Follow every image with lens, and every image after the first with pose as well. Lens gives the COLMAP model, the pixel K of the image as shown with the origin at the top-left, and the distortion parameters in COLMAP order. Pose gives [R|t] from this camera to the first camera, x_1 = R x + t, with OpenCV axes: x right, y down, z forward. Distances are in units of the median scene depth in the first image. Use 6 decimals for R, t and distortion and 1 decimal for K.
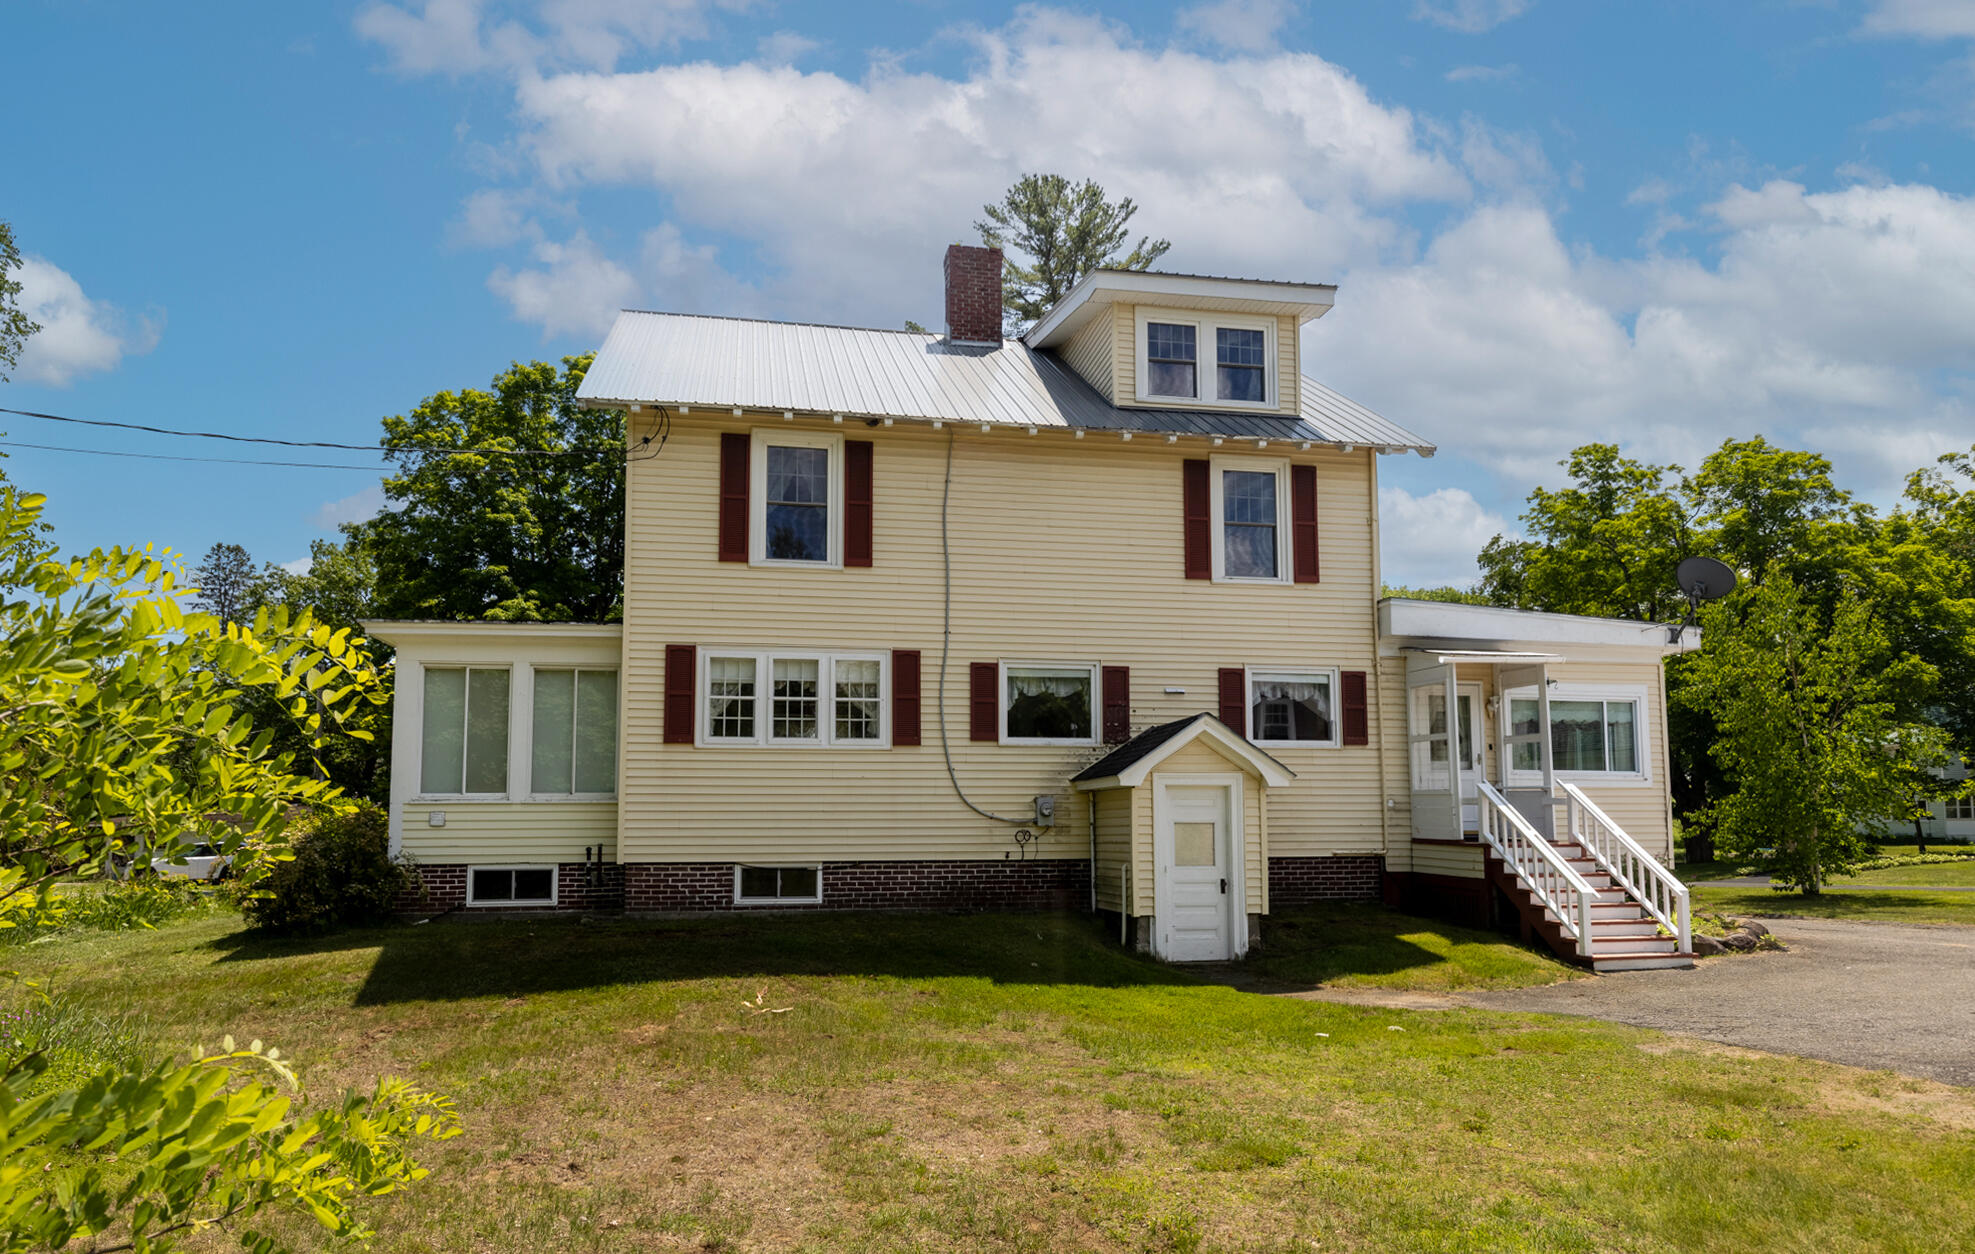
lens RADIAL K [[1382.1, 0, 987.8], [0, 1382.1, 626.4], [0, 0, 1]] dist [0.008742, -0.000410]
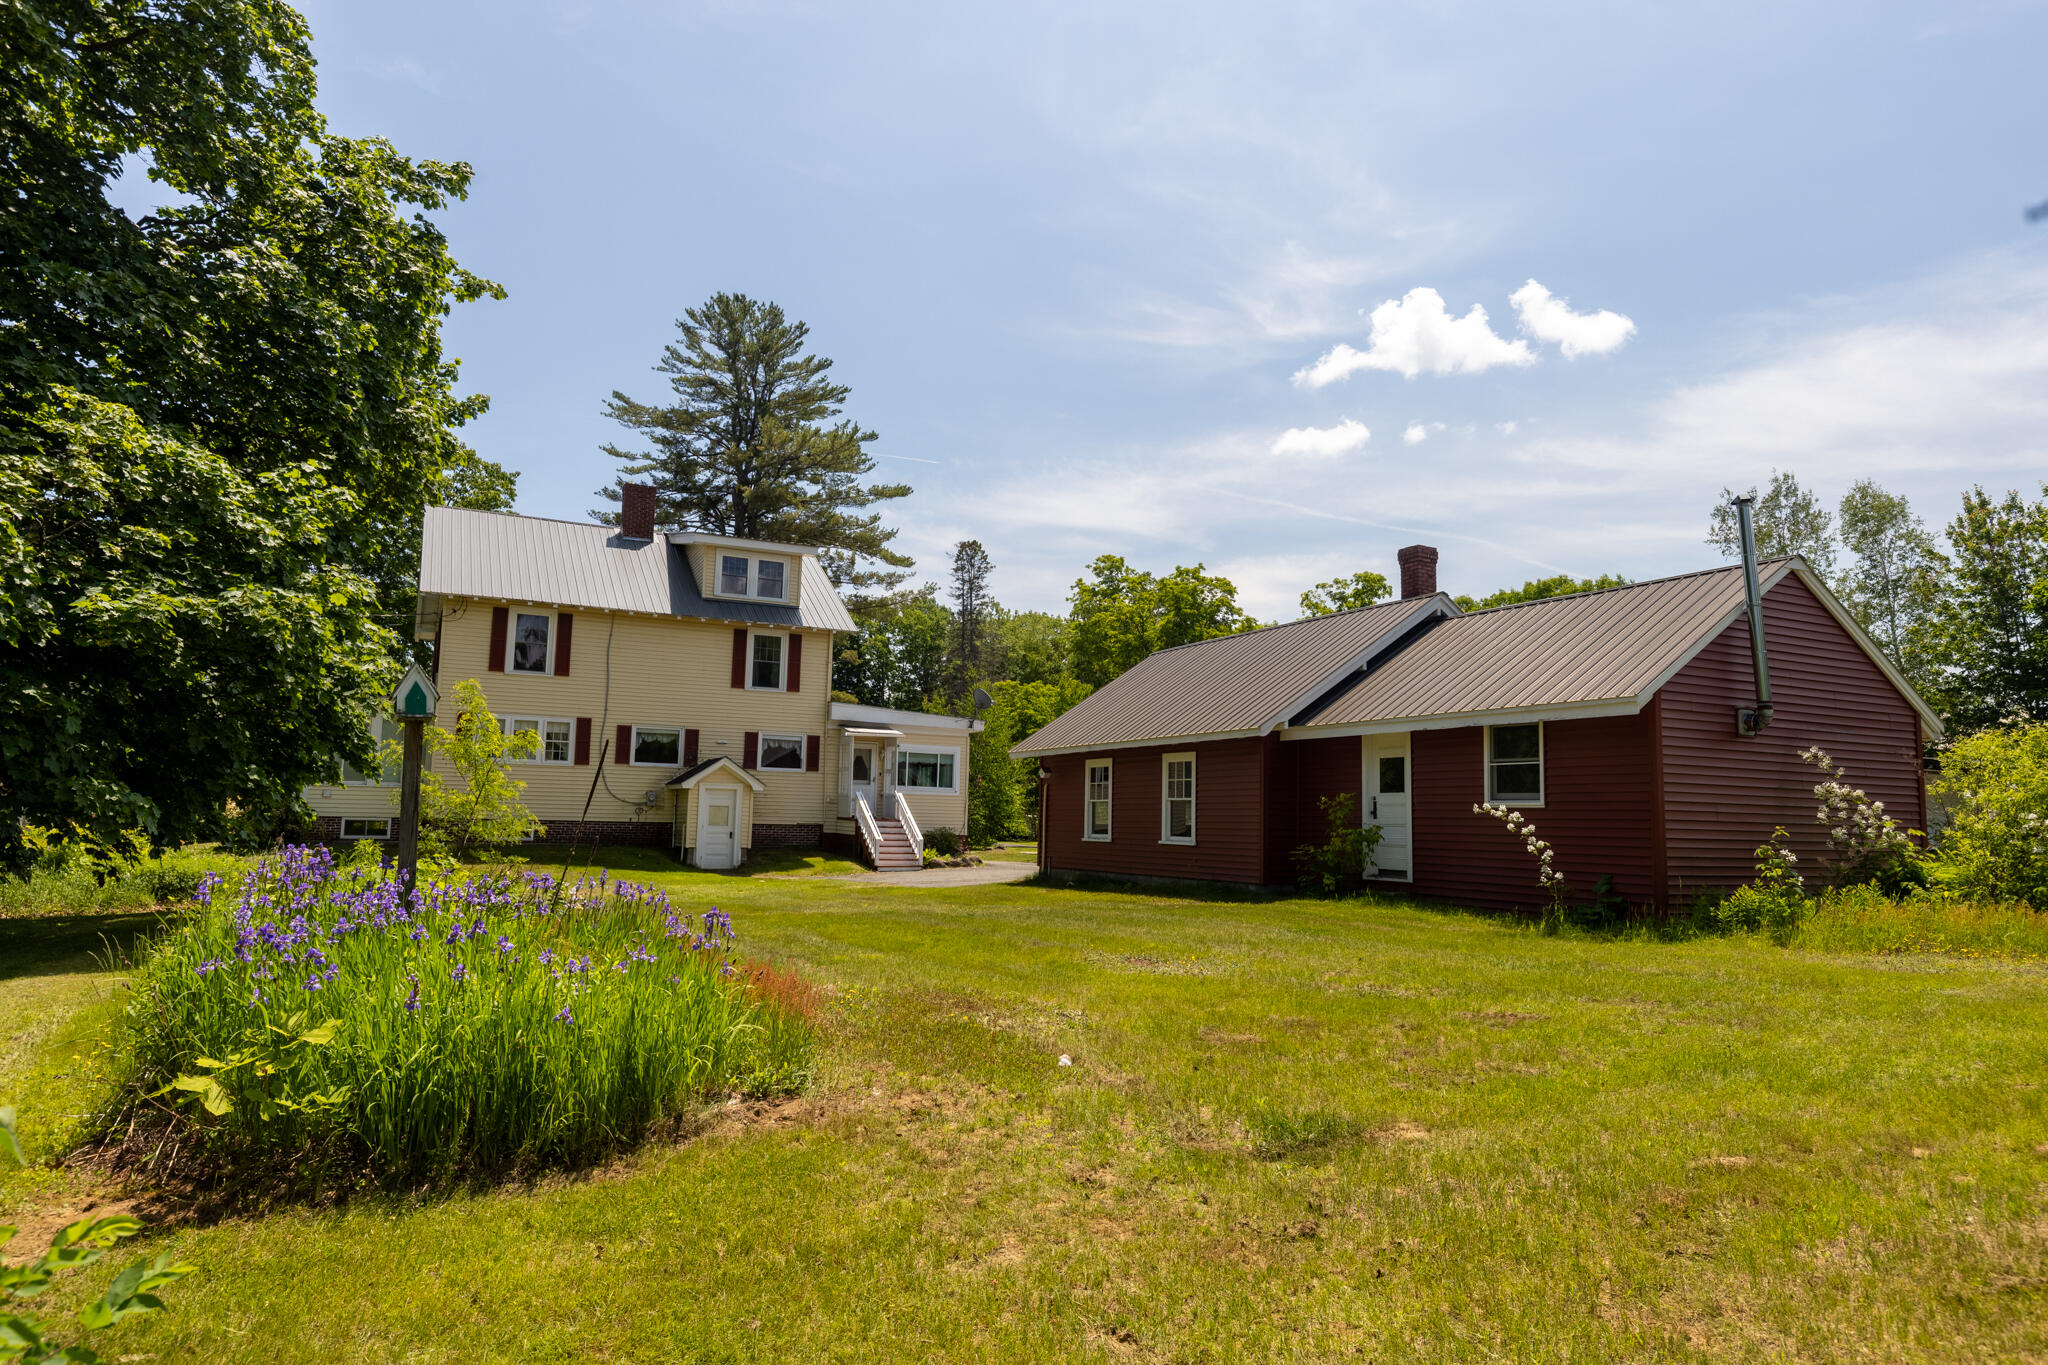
lens RADIAL K [[1242.2, 0, 1026.1], [0, 1242.2, 674.5], [0, 0, 1]] dist [0.000156, 0.000494]
pose [[0.962397, 0.056226, 0.265766, 0.074904], [-0.064308, 0.997692, 0.021801, -0.124214], [-0.263927, -0.038072, 0.963791, -0.903511]]
